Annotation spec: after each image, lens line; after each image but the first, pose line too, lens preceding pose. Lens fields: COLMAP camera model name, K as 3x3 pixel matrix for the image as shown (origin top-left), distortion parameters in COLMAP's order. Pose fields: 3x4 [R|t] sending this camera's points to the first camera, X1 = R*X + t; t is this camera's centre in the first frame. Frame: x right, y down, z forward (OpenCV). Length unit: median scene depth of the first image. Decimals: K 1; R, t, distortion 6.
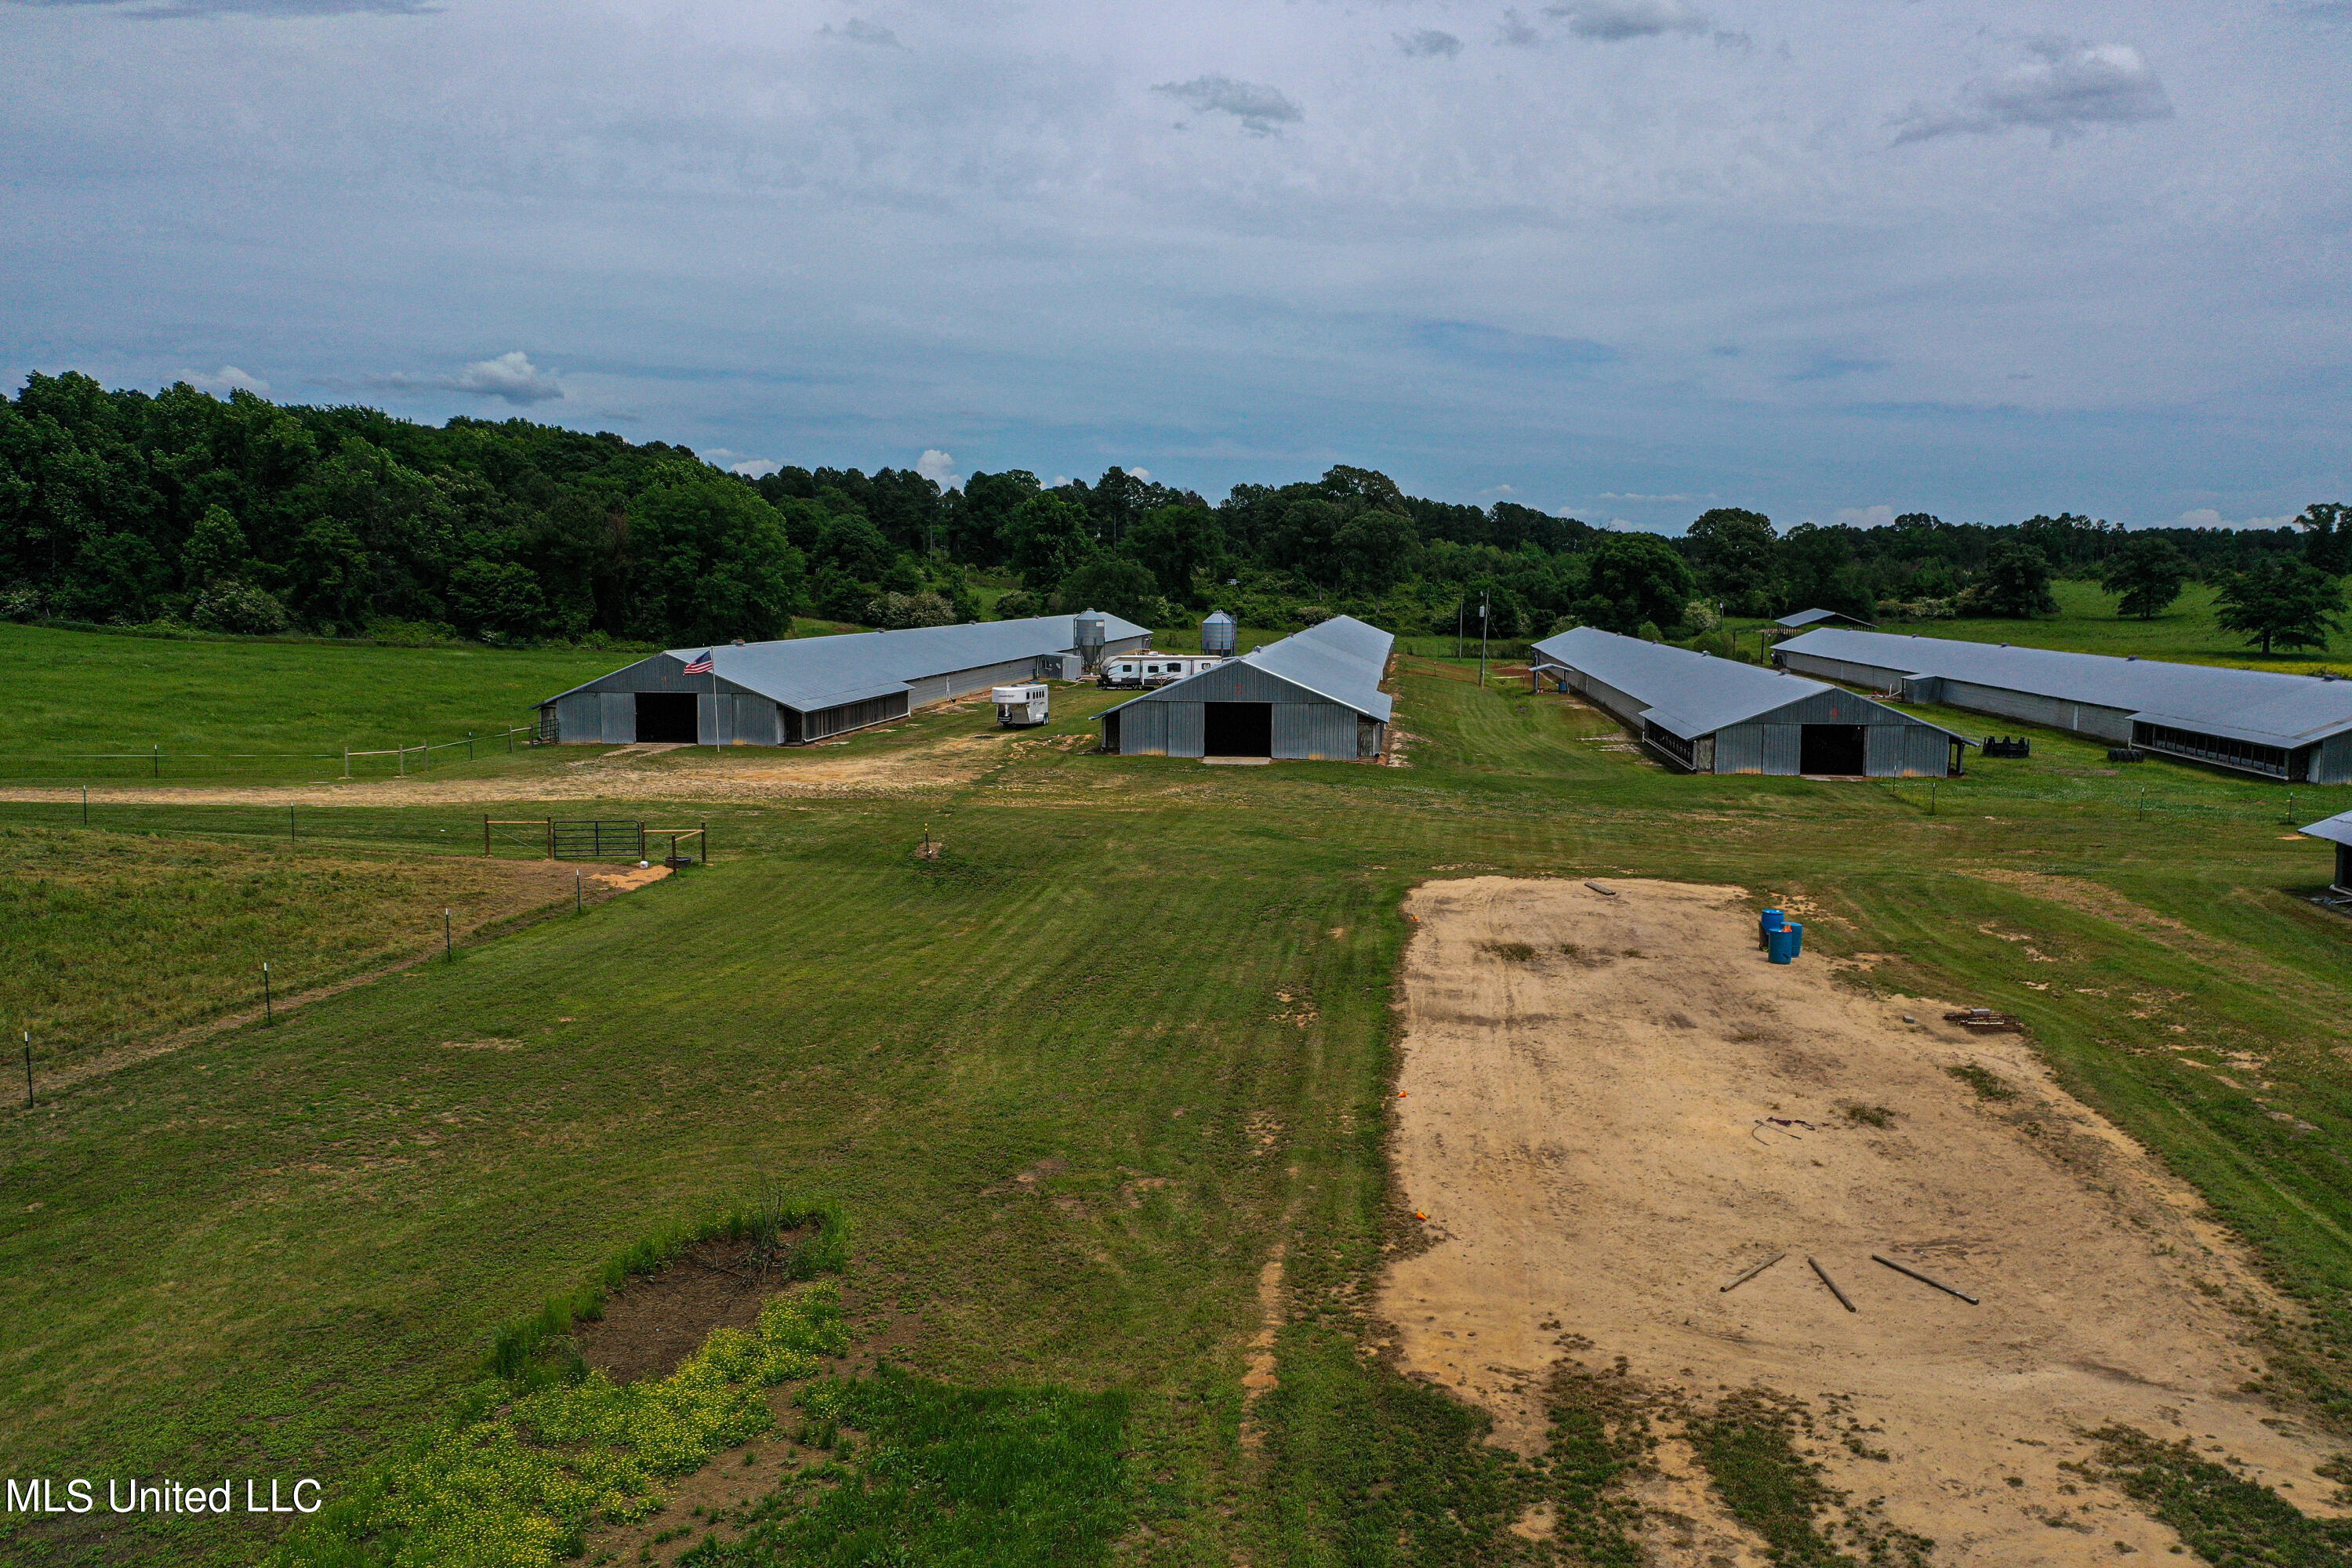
lens RADIAL K [[1964.5, 0, 1176.0], [0, 1964.5, 784.0], [0, 0, 1]] dist [0.002014, 0.003897]
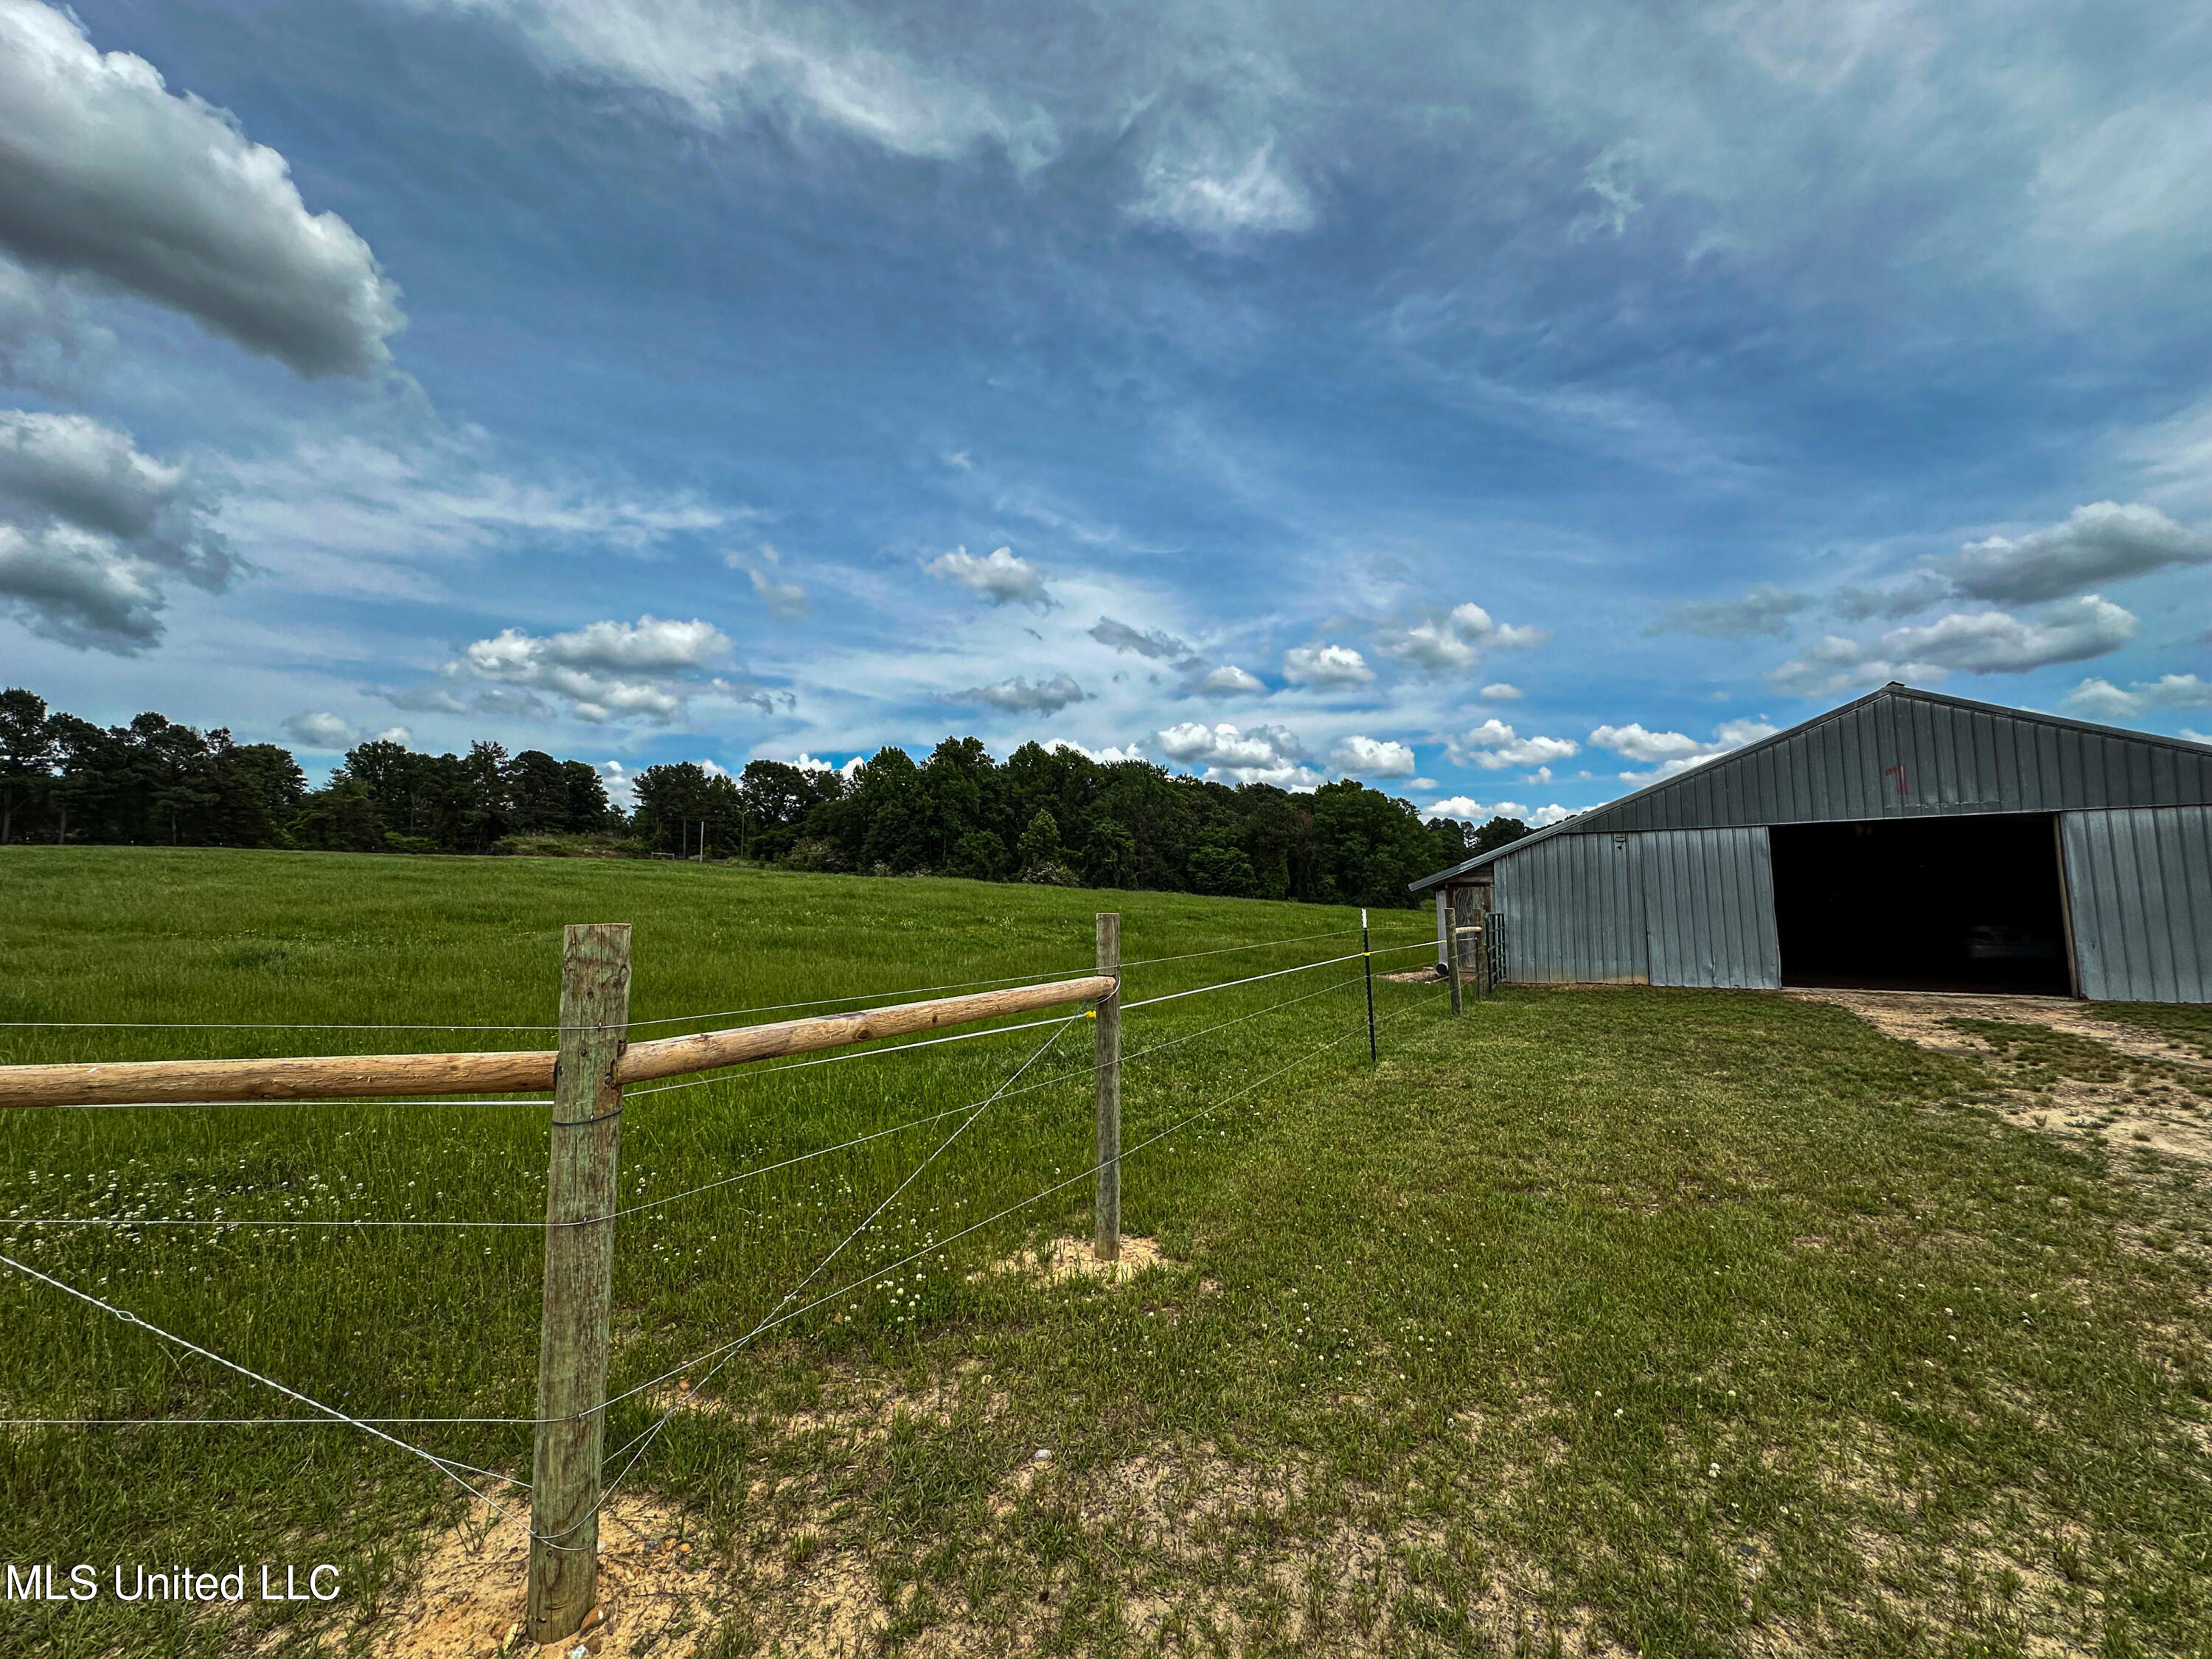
lens RADIAL K [[850.5, 0, 1106.0], [0, 850.5, 829.5], [0, 0, 1]] dist [-0.009587, 0.000175]
pose [[0.904306, -0.049171, -0.424043, -0.174097], [-0.035218, 0.981364, -0.188903, -0.009738], [0.425429, 0.185760, 0.885722, 0.457028]]
